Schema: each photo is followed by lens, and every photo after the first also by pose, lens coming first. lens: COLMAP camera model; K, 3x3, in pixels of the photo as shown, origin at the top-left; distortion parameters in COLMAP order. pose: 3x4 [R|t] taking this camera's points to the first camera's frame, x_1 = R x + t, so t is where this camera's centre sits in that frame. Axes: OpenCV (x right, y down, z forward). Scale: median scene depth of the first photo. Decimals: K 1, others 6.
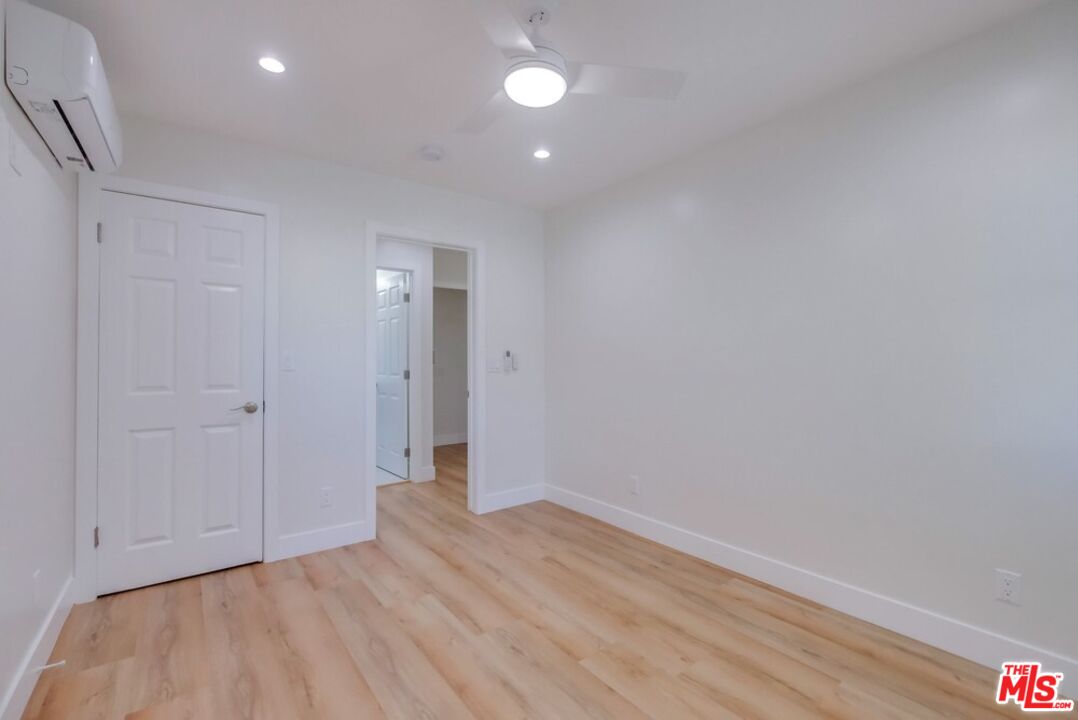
lens RADIAL K [[468.8, 0, 534.6], [0, 468.8, 361.3], [0, 0, 1]] dist [-0.010198, 0.001159]
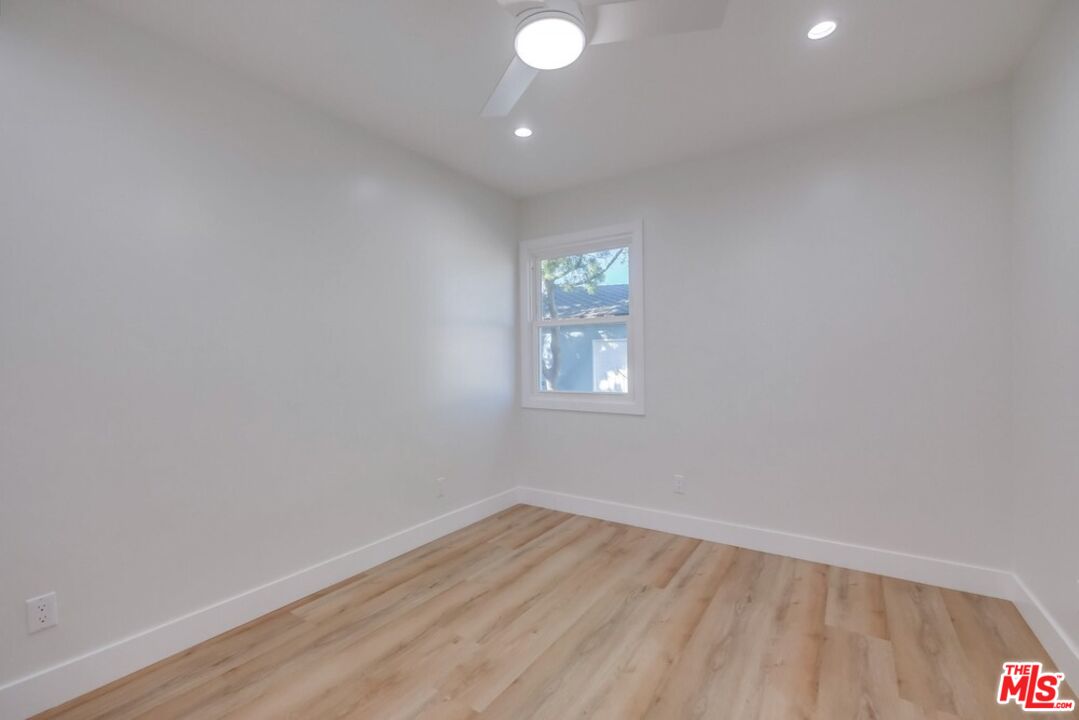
lens RADIAL K [[470.5, 0, 534.3], [0, 470.5, 362.9], [0, 0, 1]] dist [-0.007670, 0.000829]
pose [[-0.323447, -0.004429, 0.946236, -0.698907], [0.010197, 0.999915, 0.008166, 0.001208], [-0.946191, 0.012290, -0.323374, 1.102678]]
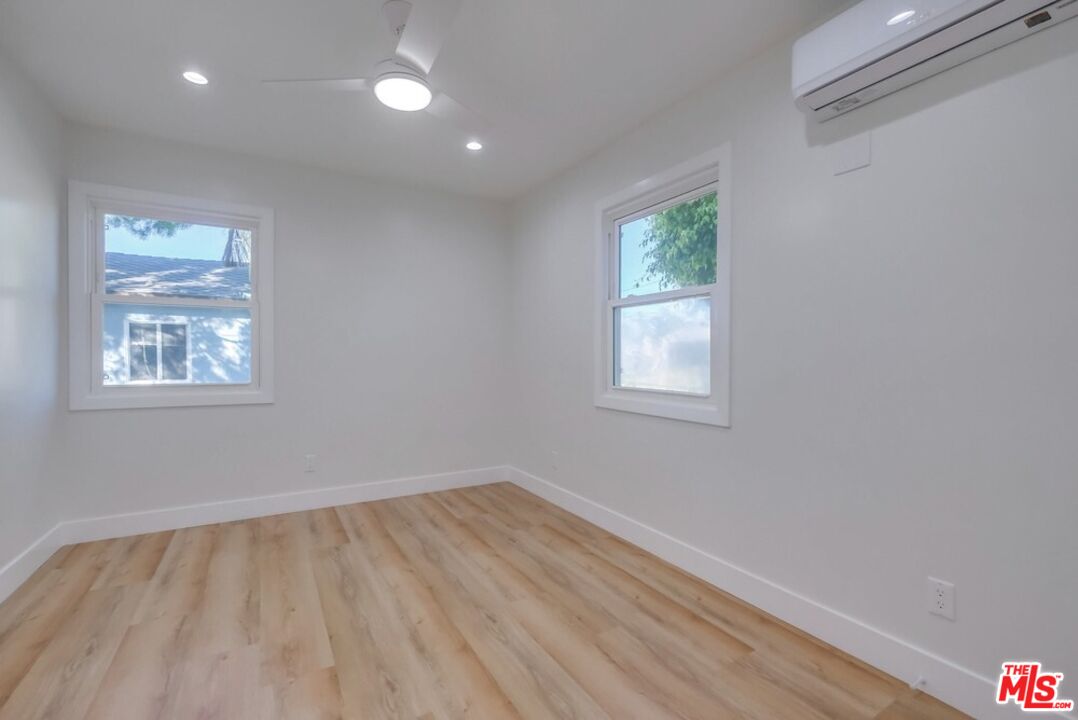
lens RADIAL K [[470.1, 0, 538.3], [0, 470.1, 360.3], [0, 0, 1]] dist [-0.007670, 0.000829]
pose [[-0.994049, -0.004945, 0.108824, -0.375423], [-0.004430, 0.999978, 0.004973, 0.038823], [-0.108846, 0.004461, -0.994049, 1.749754]]
